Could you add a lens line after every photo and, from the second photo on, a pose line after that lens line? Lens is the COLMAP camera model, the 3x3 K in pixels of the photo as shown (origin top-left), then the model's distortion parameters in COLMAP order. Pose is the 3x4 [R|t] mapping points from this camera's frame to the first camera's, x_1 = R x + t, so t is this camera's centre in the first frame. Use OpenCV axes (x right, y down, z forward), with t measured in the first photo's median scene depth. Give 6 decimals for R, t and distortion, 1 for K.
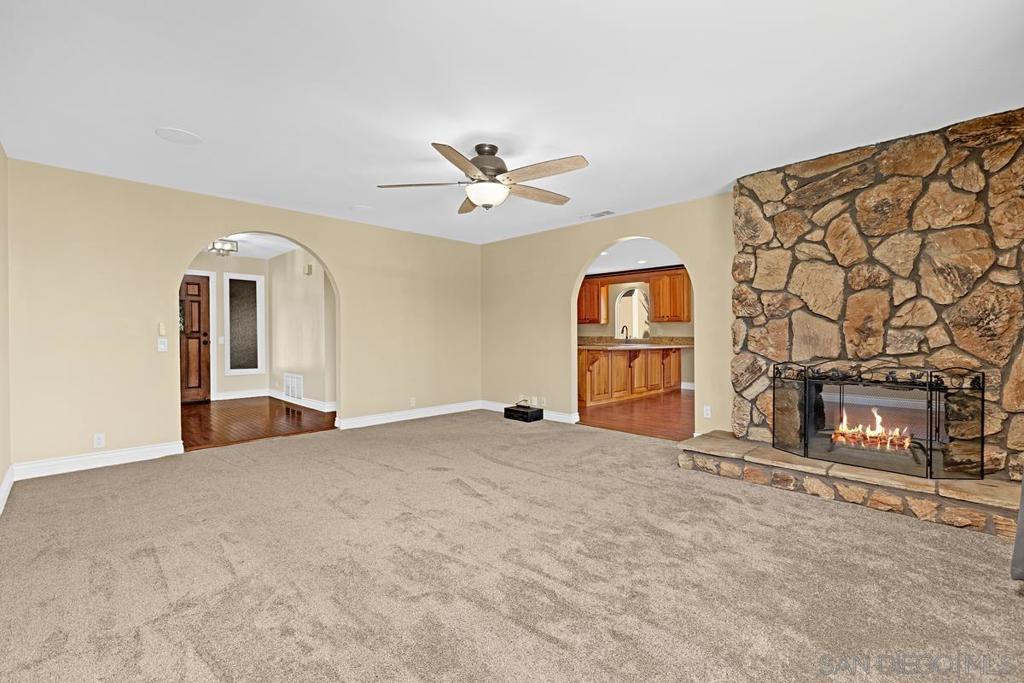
lens RADIAL K [[453.0, 0, 513.7], [0, 453.0, 337.2], [0, 0, 1]] dist [-0.000277, -0.000234]
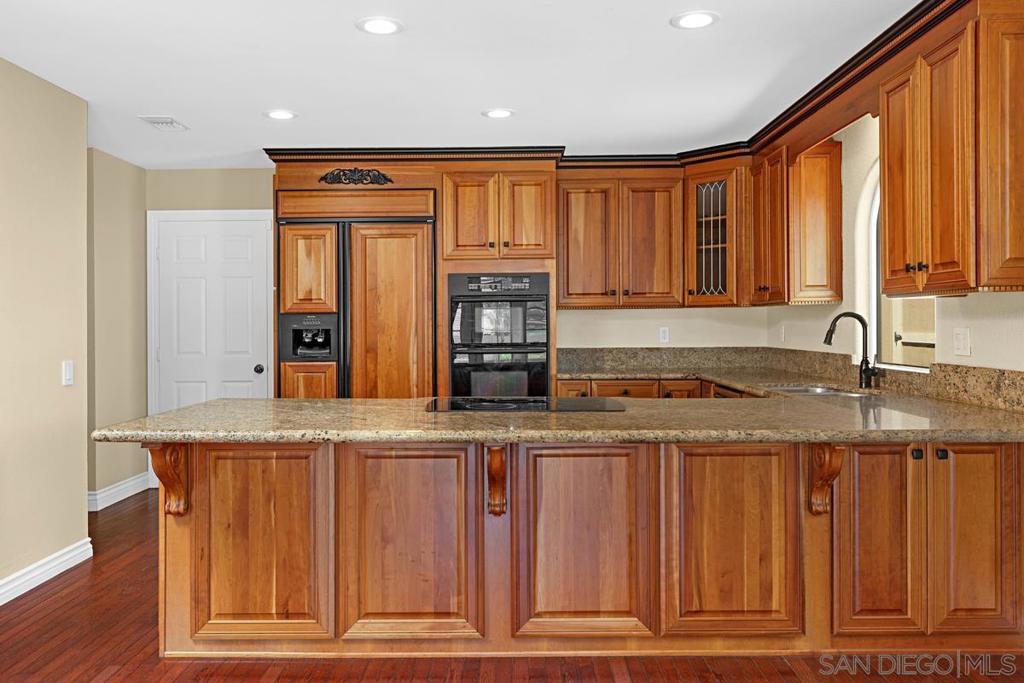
lens RADIAL K [[771.7, 0, 513.6], [0, 771.7, 322.8], [0, 0, 1]] dist [0.001113, 0.000559]
pose [[0.705303, -0.003310, -0.708898, 0.544279], [-0.001916, 0.999977, -0.006576, -0.020273], [0.708903, 0.005997, 0.705280, 0.785113]]
